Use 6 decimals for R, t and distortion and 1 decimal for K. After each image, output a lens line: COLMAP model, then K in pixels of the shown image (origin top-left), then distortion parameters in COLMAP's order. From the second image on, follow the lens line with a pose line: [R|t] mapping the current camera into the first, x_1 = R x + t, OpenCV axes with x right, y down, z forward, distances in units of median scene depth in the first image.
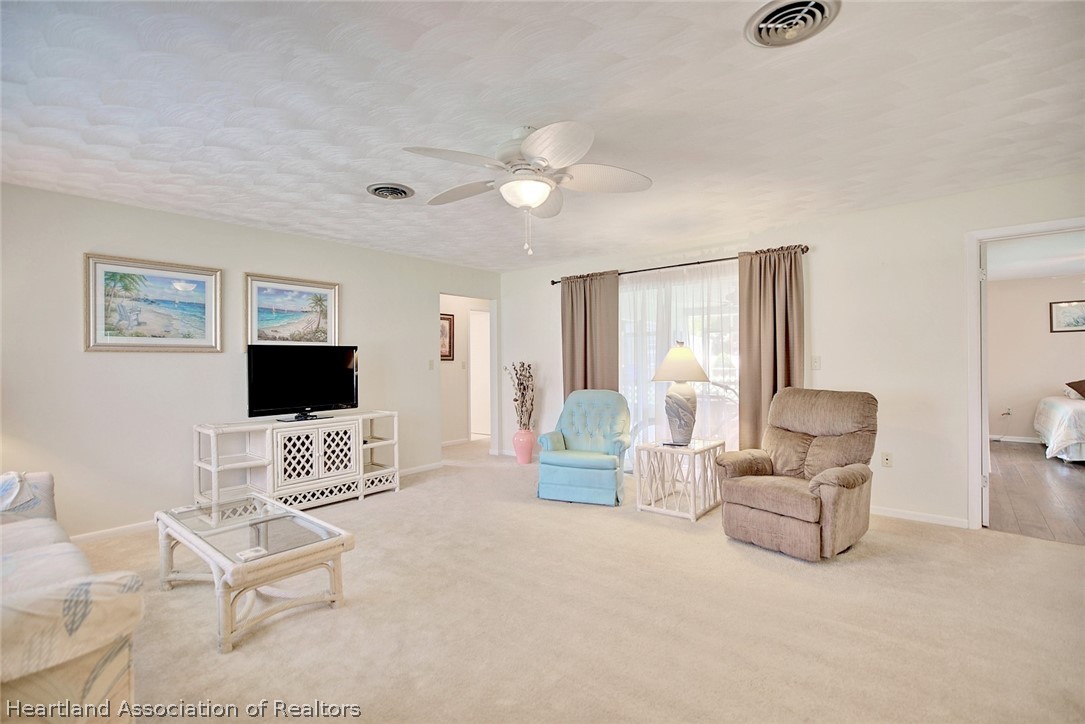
lens RADIAL K [[493.2, 0, 543.9], [0, 493.2, 362.7], [0, 0, 1]] dist [0.000217, -0.003288]
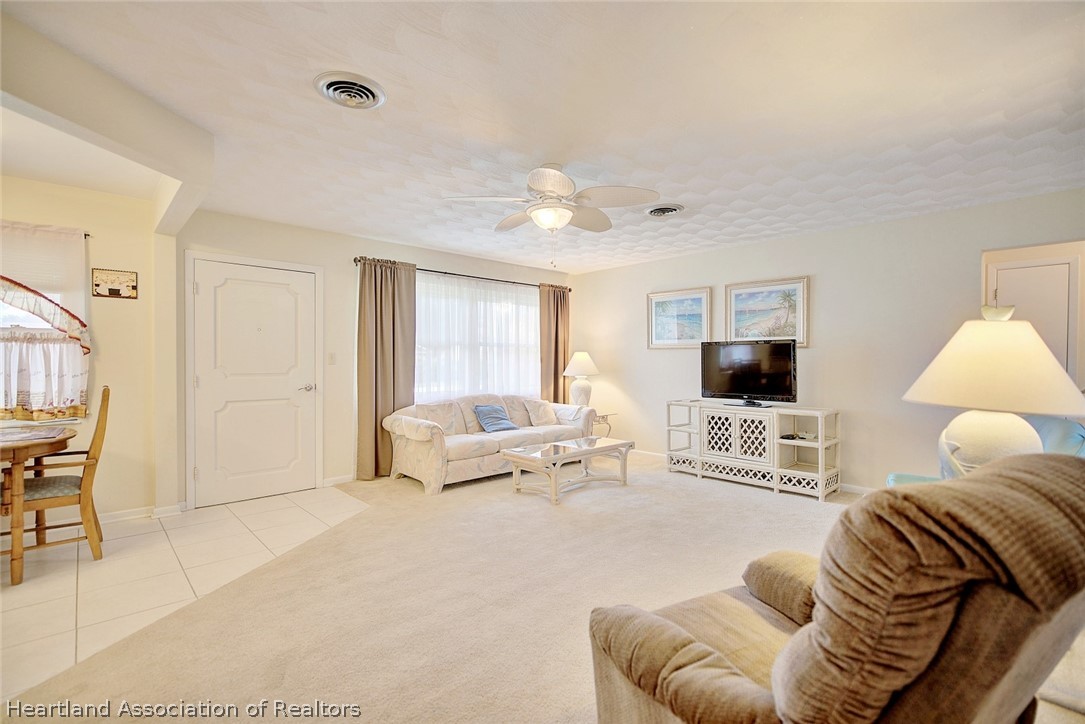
lens RADIAL K [[493.2, 0, 544.9], [0, 493.2, 361.3], [0, 0, 1]] dist [0.000217, -0.003288]
pose [[-0.116940, 0.013732, -0.993044, 0.716305], [-0.001623, 0.999900, 0.014018, -0.002809], [0.993138, 0.003251, -0.116906, 0.685926]]
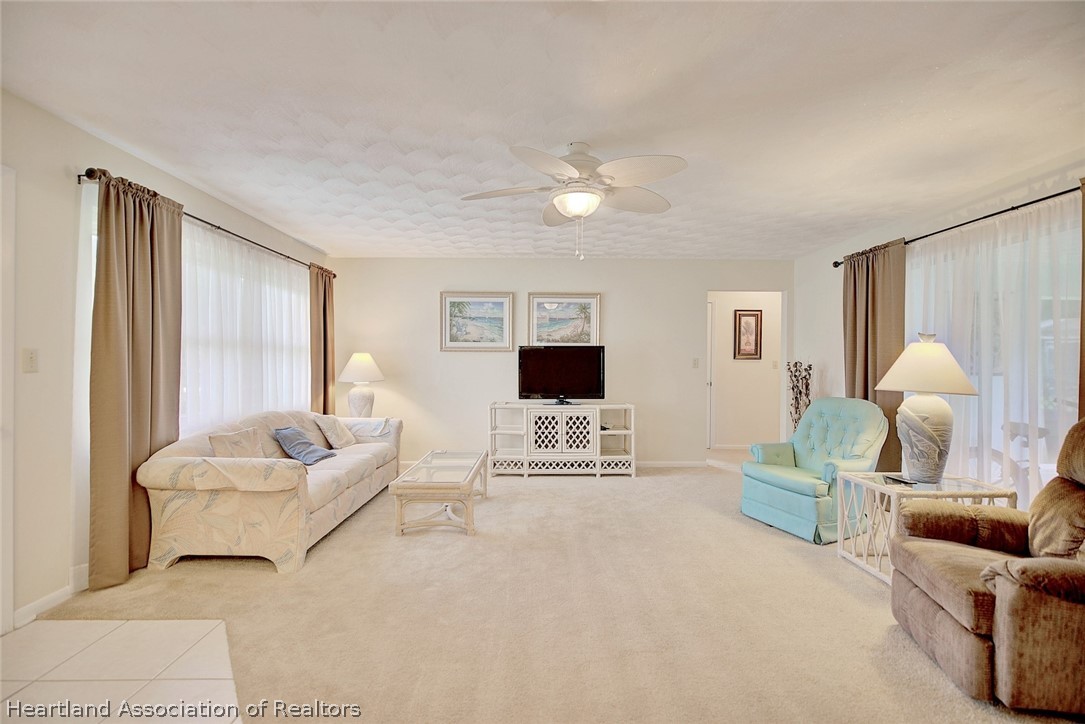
lens RADIAL K [[493.2, 0, 544.3], [0, 493.2, 361.0], [0, 0, 1]] dist [0.000217, -0.003288]
pose [[0.654550, 0.011568, -0.755931, 0.449520], [-0.011699, 0.999918, 0.005173, -0.002120], [0.755929, 0.005458, 0.654631, 0.146157]]
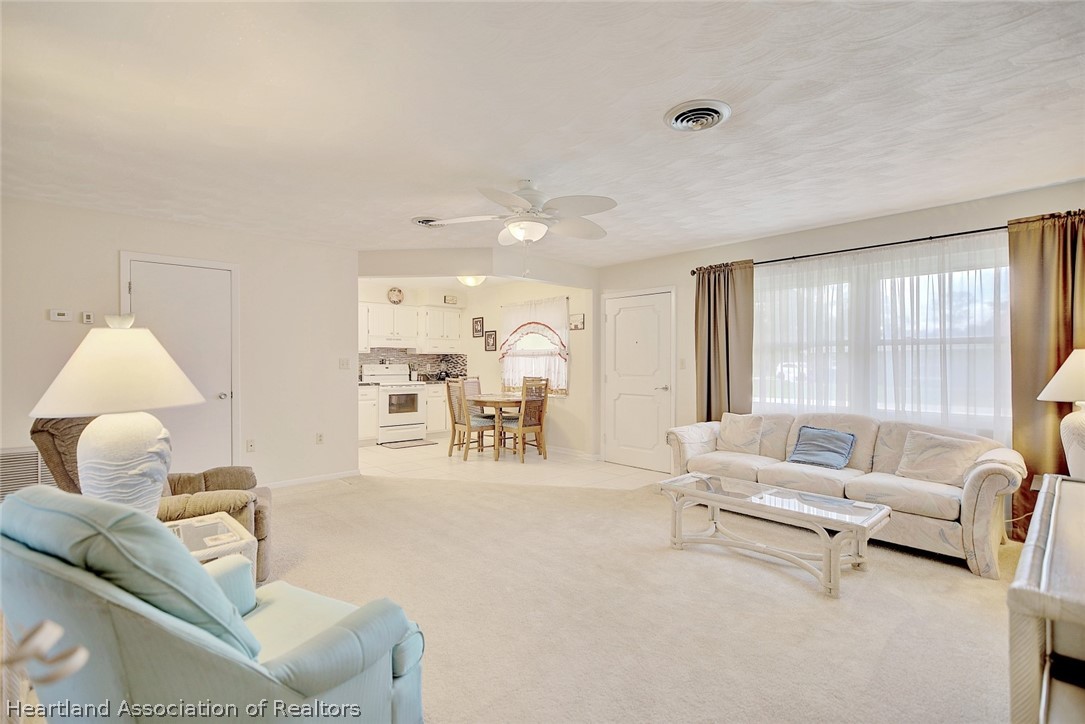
lens RADIAL K [[493.2, 0, 545.5], [0, 493.2, 360.3], [0, 0, 1]] dist [0.000217, -0.003288]
pose [[-0.992515, 0.015055, 0.121192, -0.140407], [0.015086, 0.999886, -0.000661, -0.005436], [-0.121188, 0.001172, -0.992629, 1.384234]]
